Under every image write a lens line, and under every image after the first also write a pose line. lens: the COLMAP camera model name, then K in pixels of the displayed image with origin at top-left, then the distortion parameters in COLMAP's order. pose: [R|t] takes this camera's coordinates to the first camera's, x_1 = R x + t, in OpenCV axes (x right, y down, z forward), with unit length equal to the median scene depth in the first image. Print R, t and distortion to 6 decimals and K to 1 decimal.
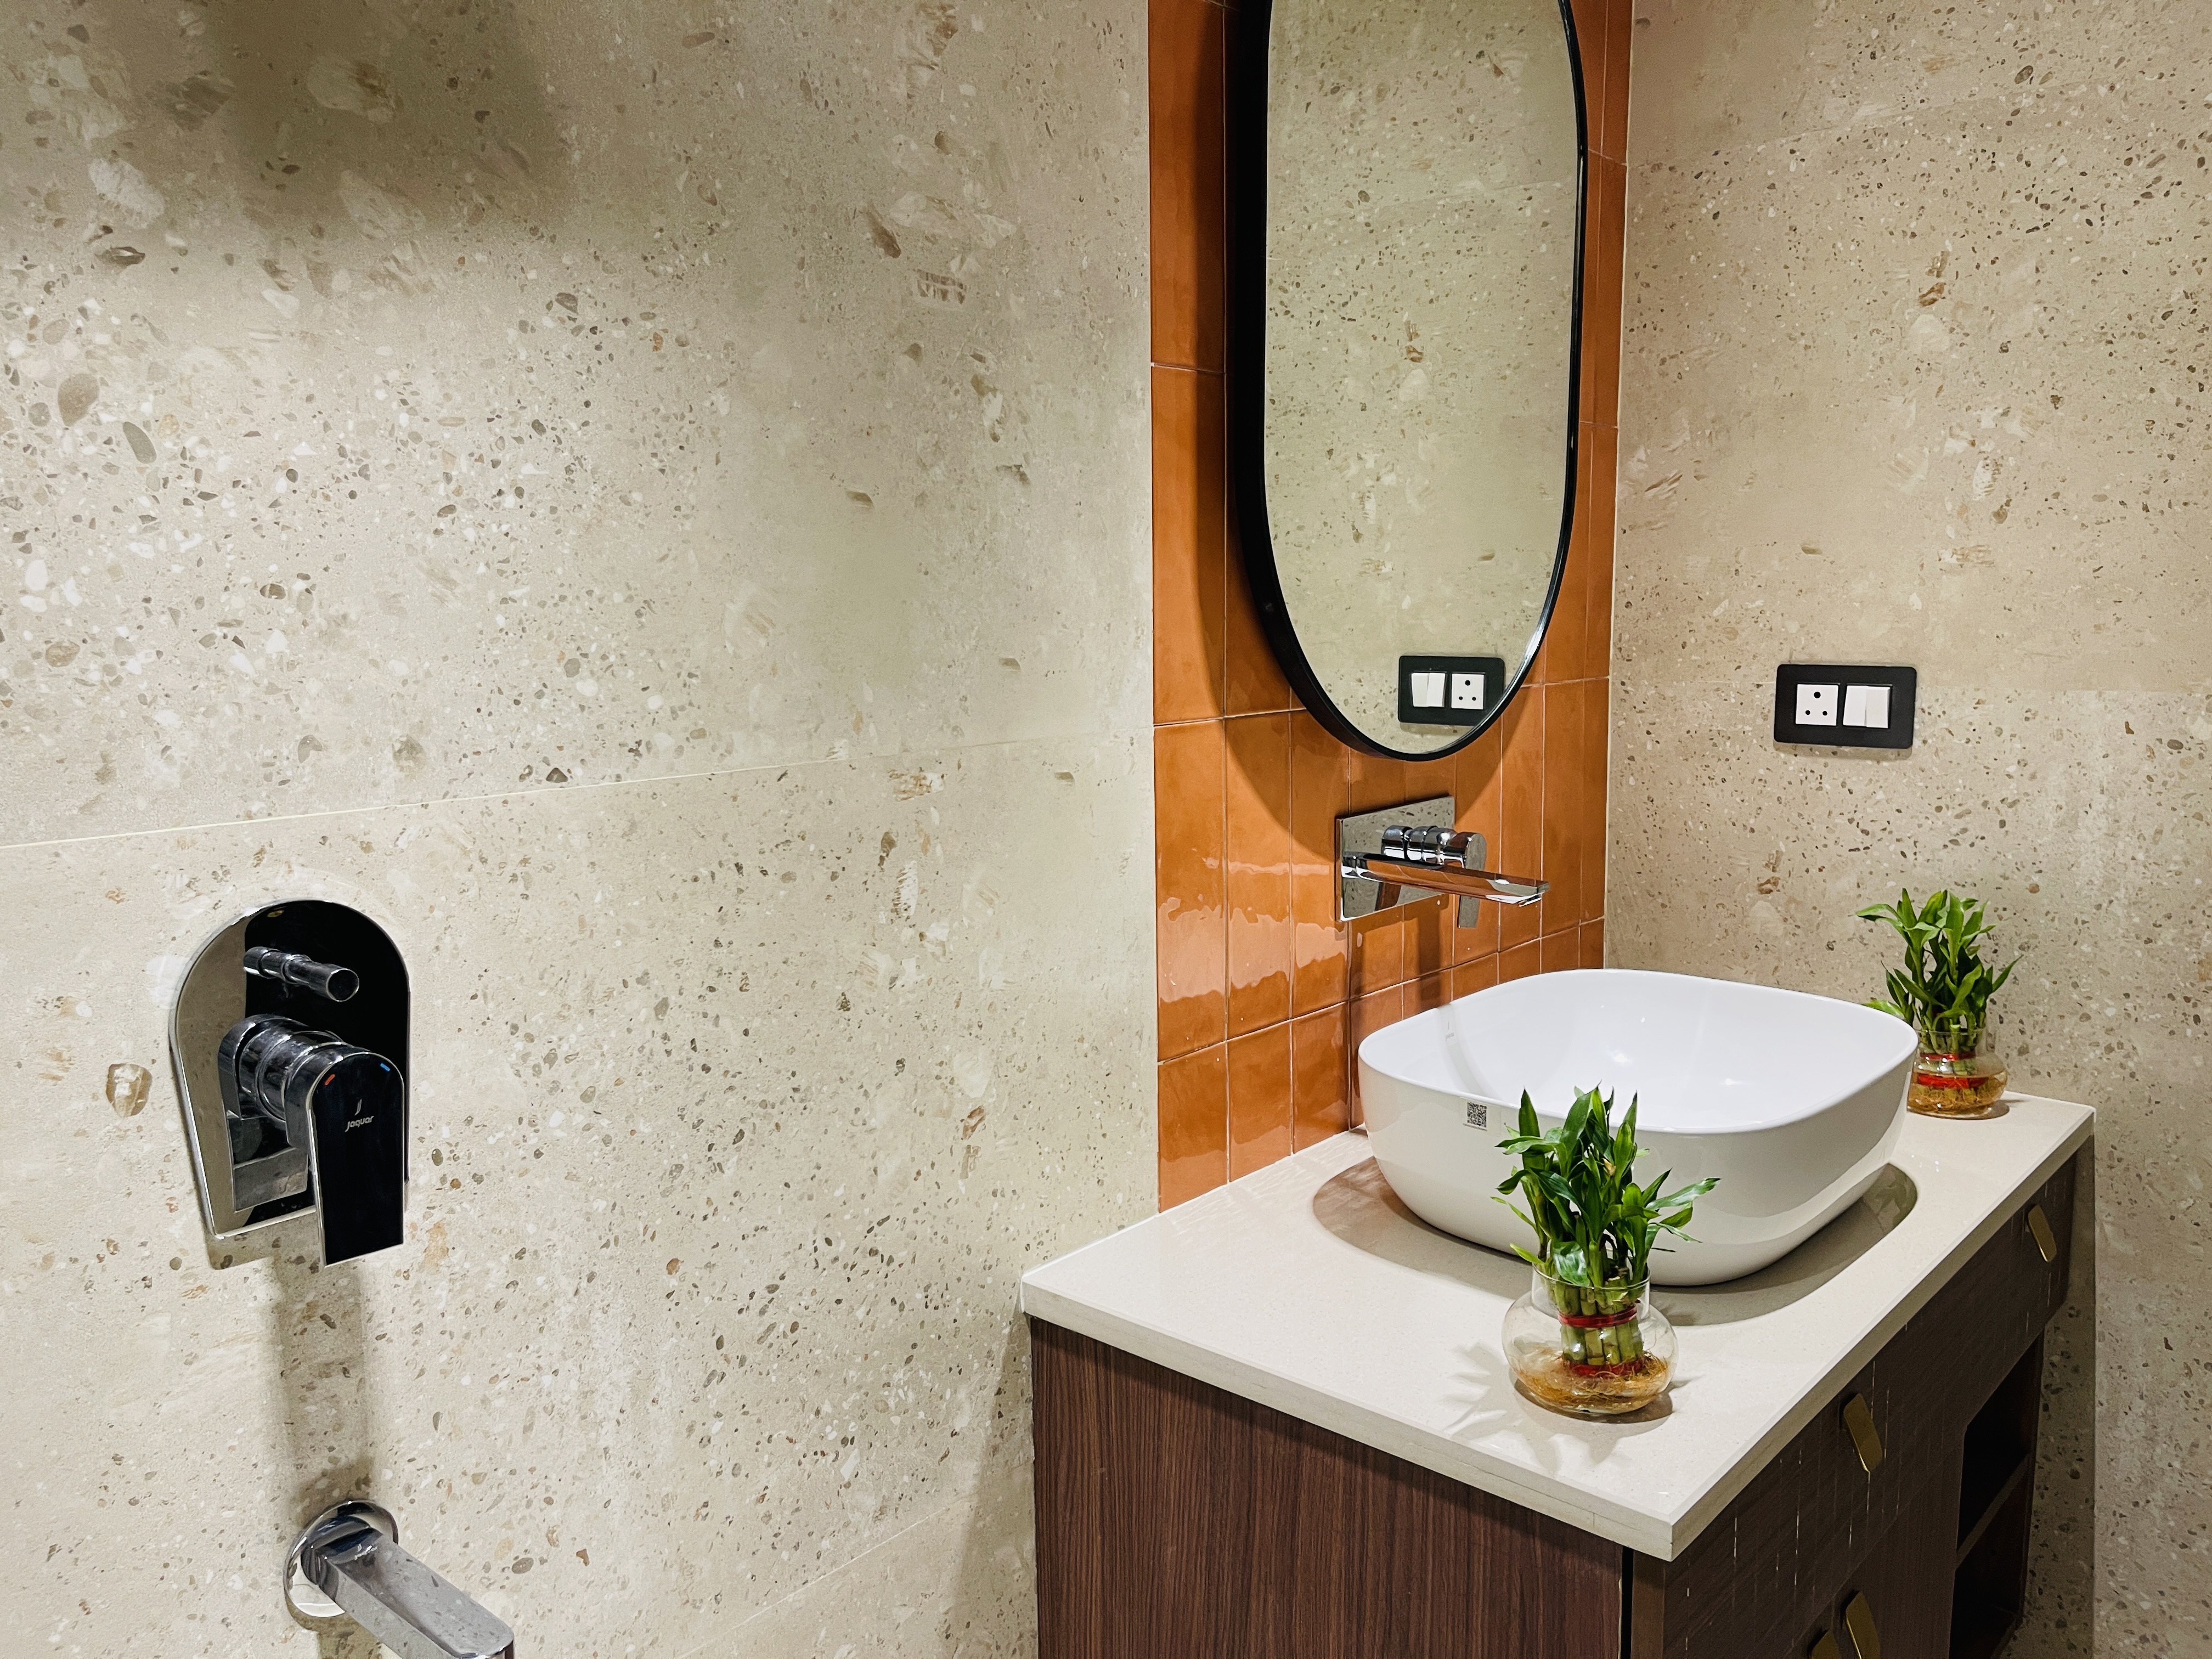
lens RADIAL K [[1688.2, 0, 1125.0], [0, 1688.2, 807.7], [0, 0, 1]] dist [0.068777, -0.088235]
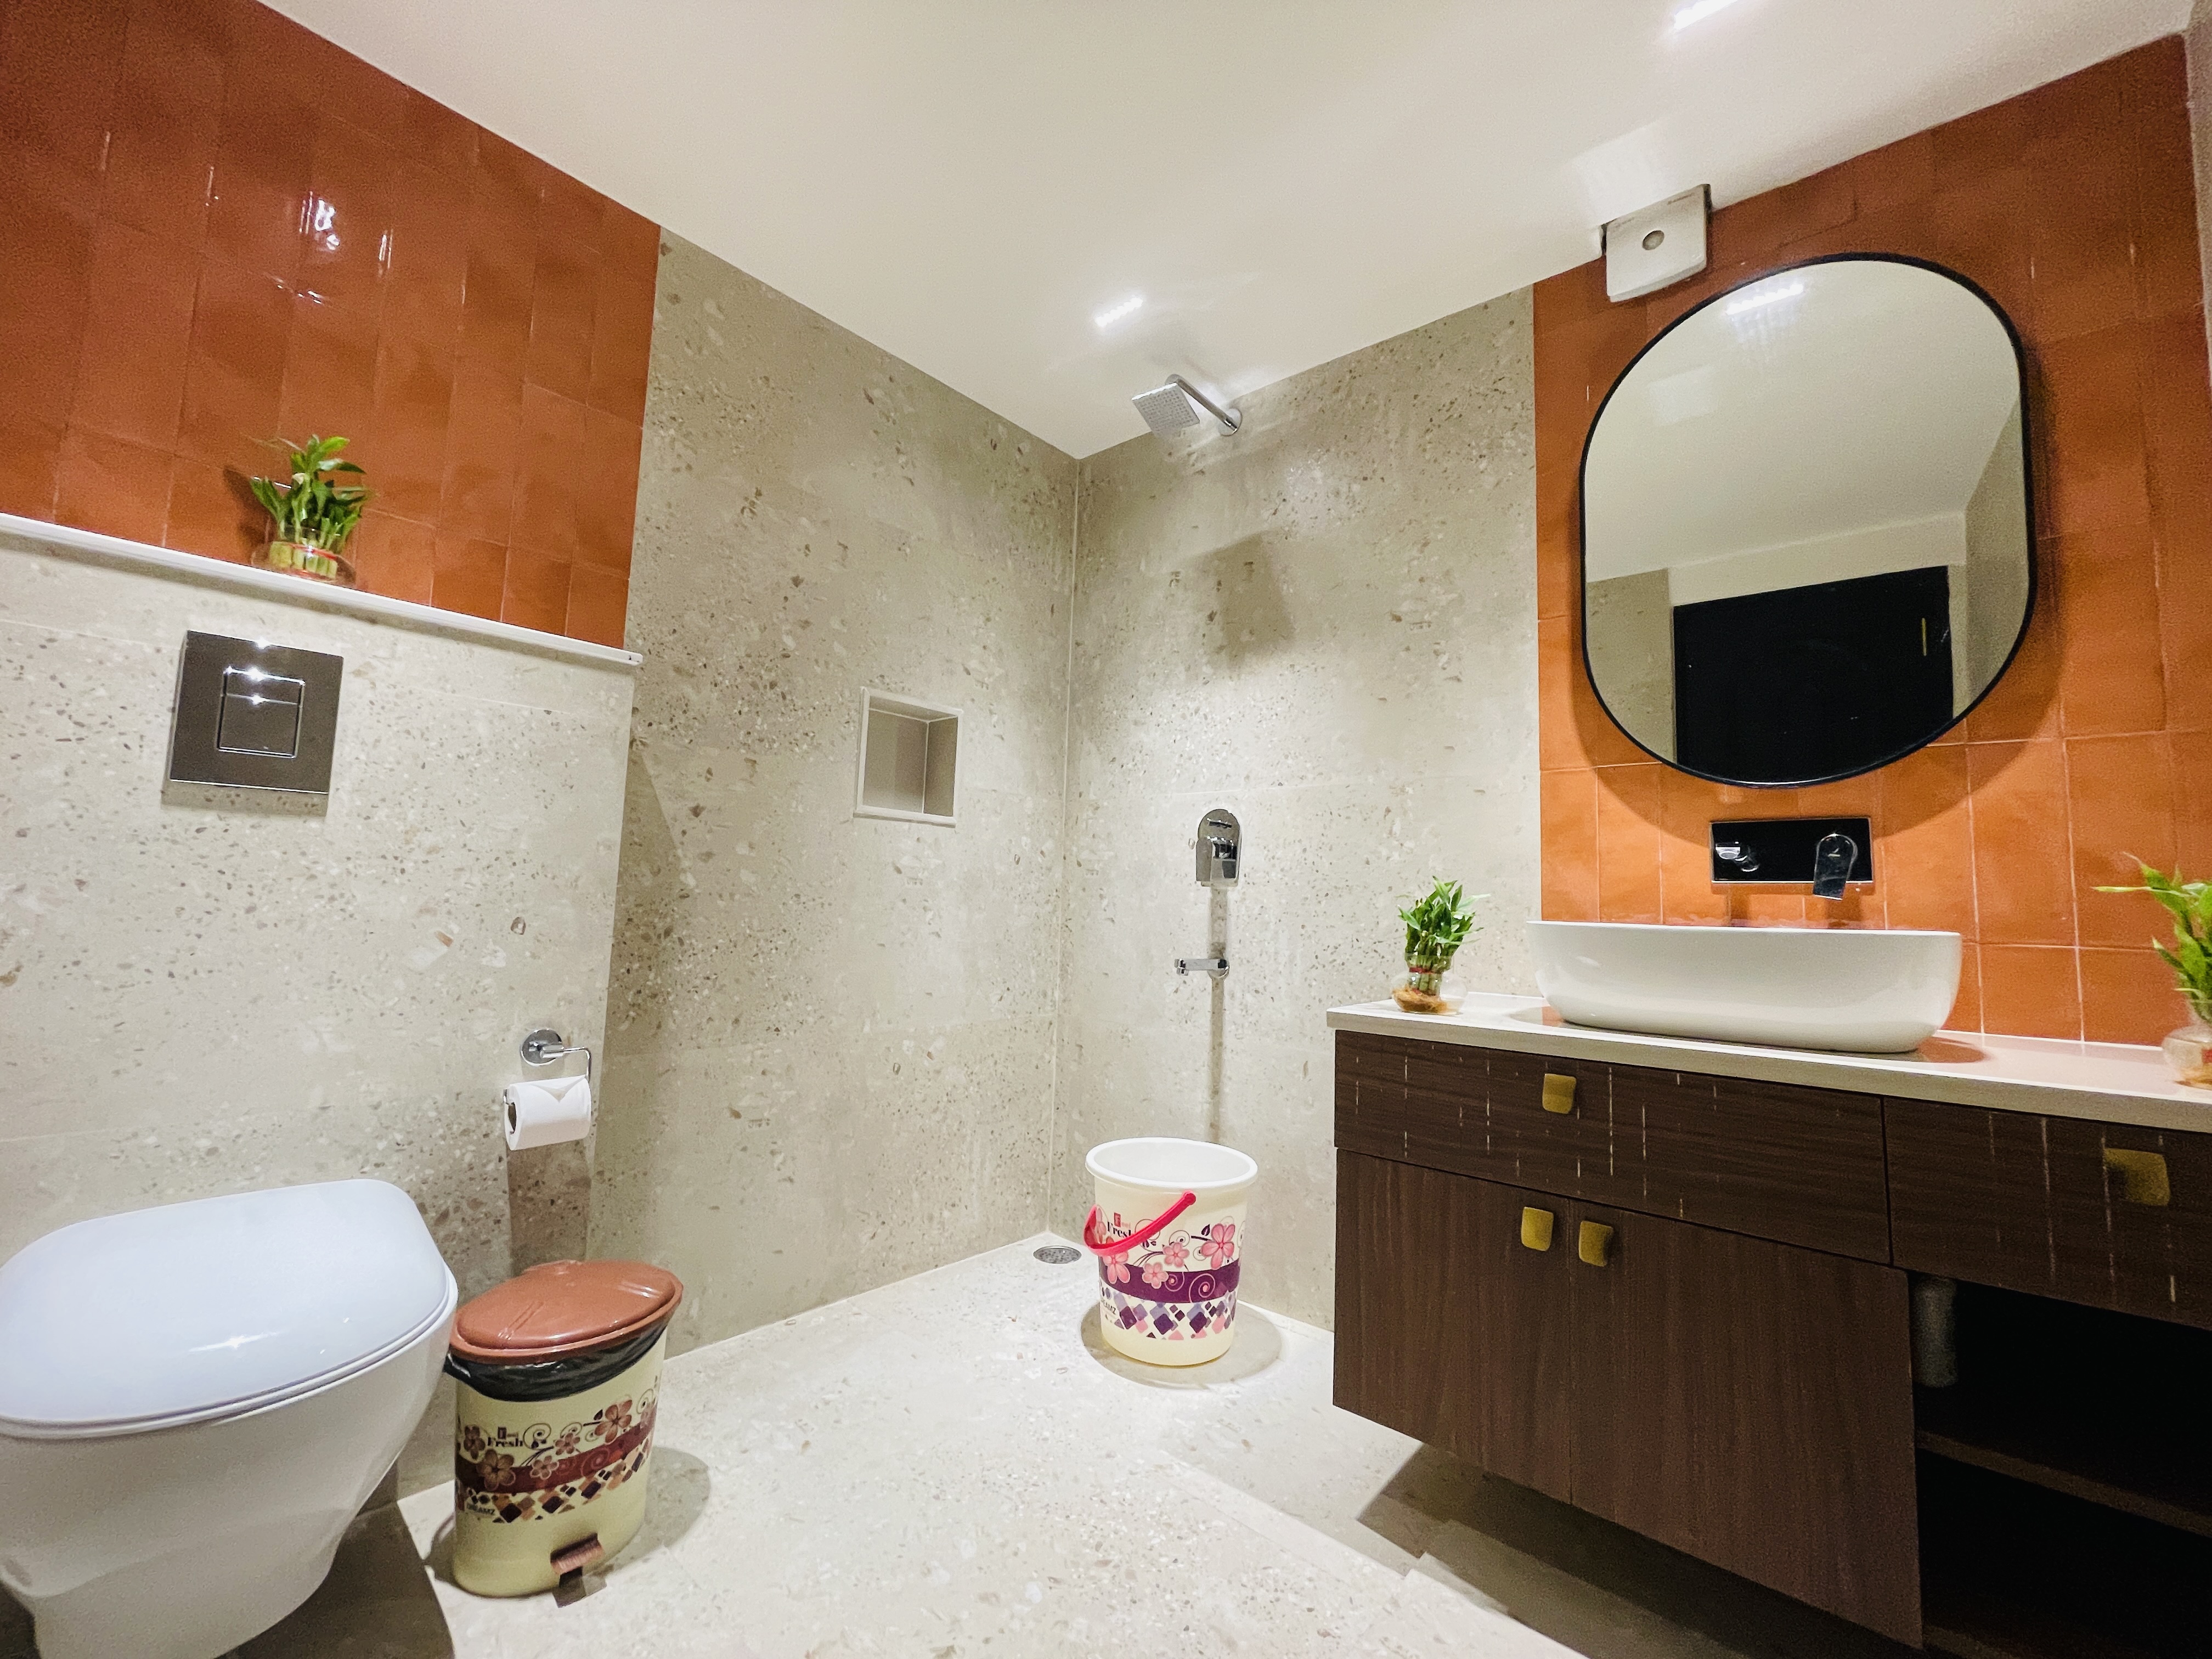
lens RADIAL K [[902.0, 0, 1096.8], [0, 902.0, 818.6], [0, 0, 1]] dist [-0.005629, 0.003032]
pose [[0.026604, -0.092933, -0.995317, 1.513626], [-0.171140, 0.980546, -0.096128, 0.292818], [0.984887, 0.172896, 0.010182, 0.518526]]
